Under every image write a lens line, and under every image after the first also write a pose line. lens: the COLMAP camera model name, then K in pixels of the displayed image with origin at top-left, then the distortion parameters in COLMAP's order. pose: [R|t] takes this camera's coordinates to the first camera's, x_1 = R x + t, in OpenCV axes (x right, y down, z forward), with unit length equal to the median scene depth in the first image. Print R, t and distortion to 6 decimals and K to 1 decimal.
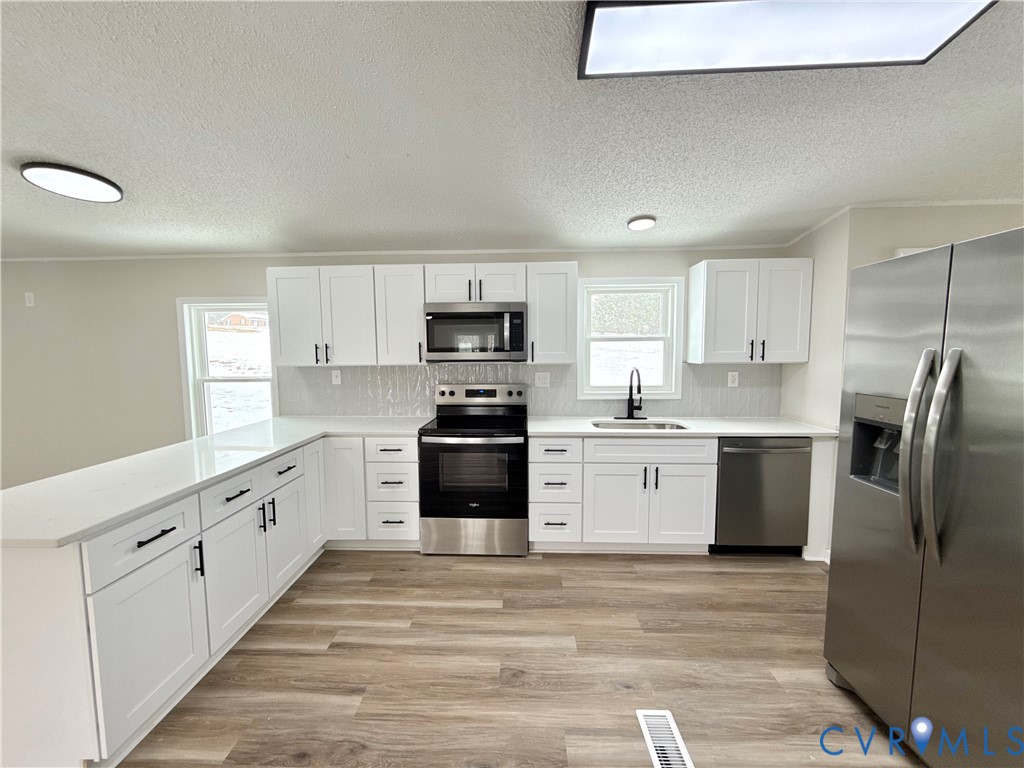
lens RADIAL K [[406.5, 0, 508.5], [0, 406.5, 383.8], [0, 0, 1]] dist [-0.000791, -0.000197]
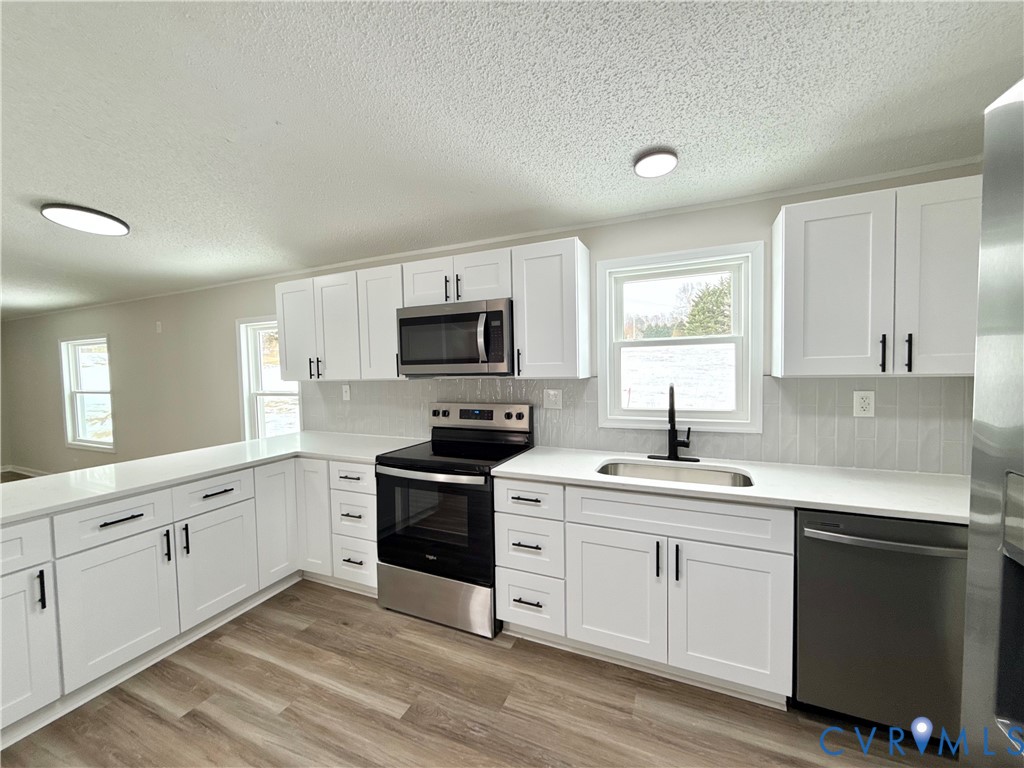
lens RADIAL K [[406.5, 0, 509.0], [0, 406.5, 383.6], [0, 0, 1]] dist [-0.000791, -0.000197]
pose [[0.927810, 0.003171, -0.373038, 0.354378], [-0.015644, 0.999415, -0.030415, -0.017676], [0.372724, 0.034056, 0.927317, 0.318993]]
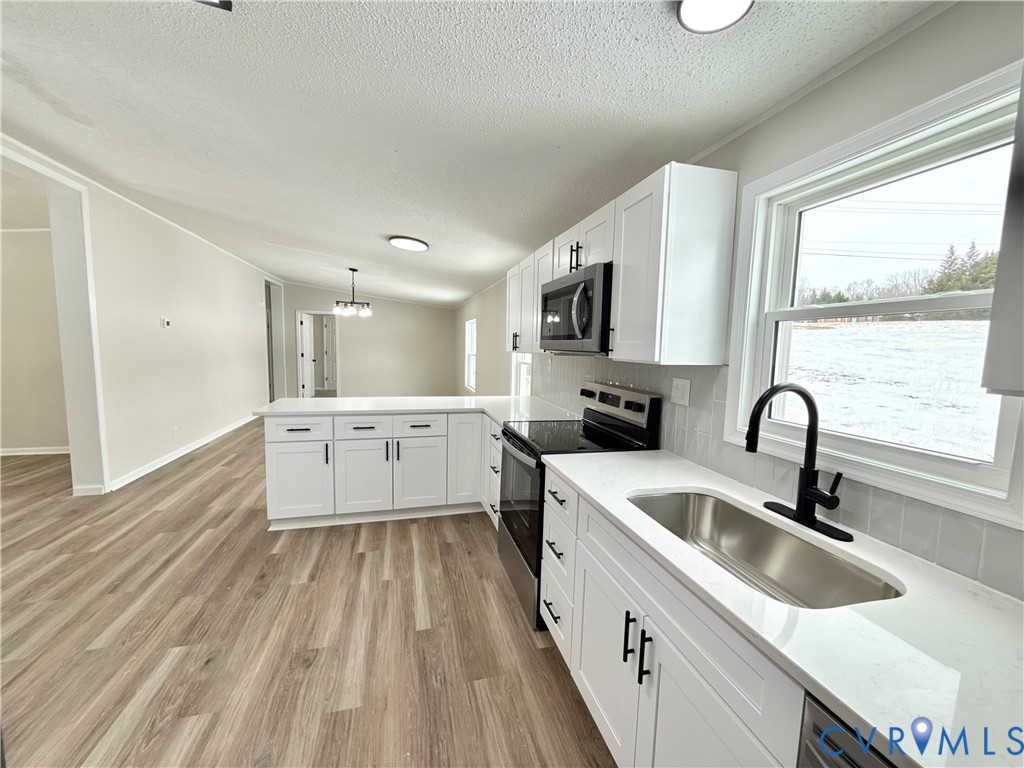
lens RADIAL K [[406.5, 0, 510.0], [0, 406.5, 384.1], [0, 0, 1]] dist [-0.000791, -0.000197]
pose [[0.294537, 0.103658, -0.950002, 0.669963], [-0.103204, 0.991736, 0.076215, -0.047142], [0.950051, 0.075596, 0.302801, 0.732275]]
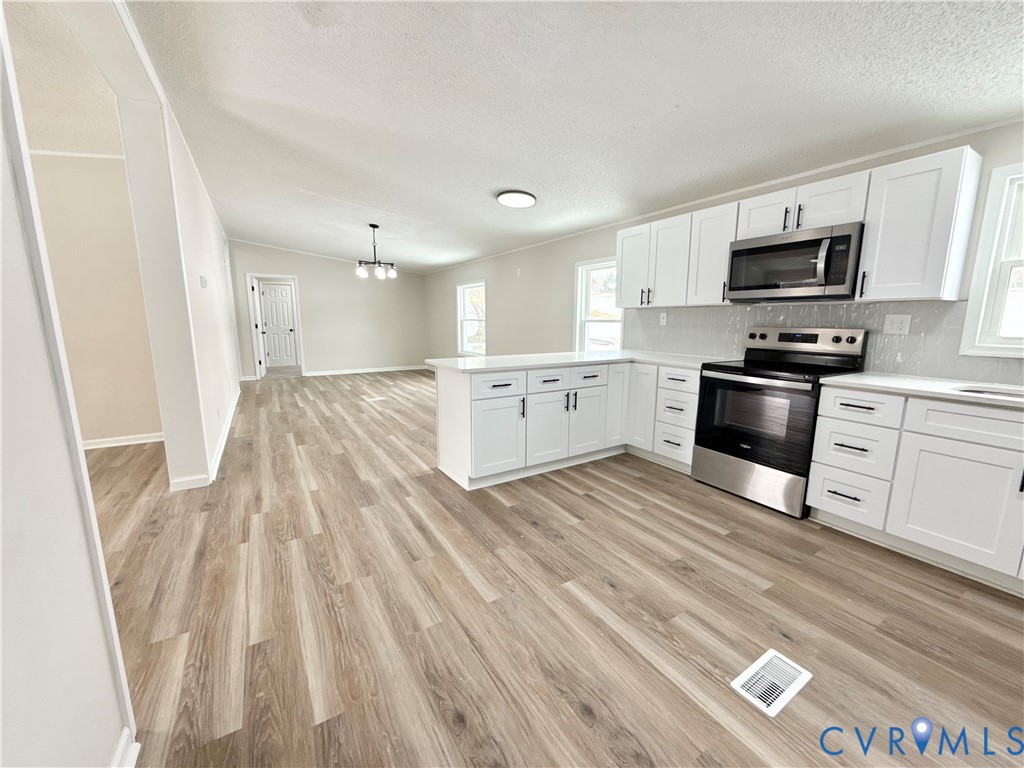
lens RADIAL K [[406.5, 0, 508.5], [0, 406.5, 384.0], [0, 0, 1]] dist [-0.000791, -0.000197]
pose [[0.549138, 0.142400, -0.823511, 0.392444], [-0.073819, 0.989790, 0.121928, 0.073135], [0.832465, -0.006164, 0.554043, -0.016871]]
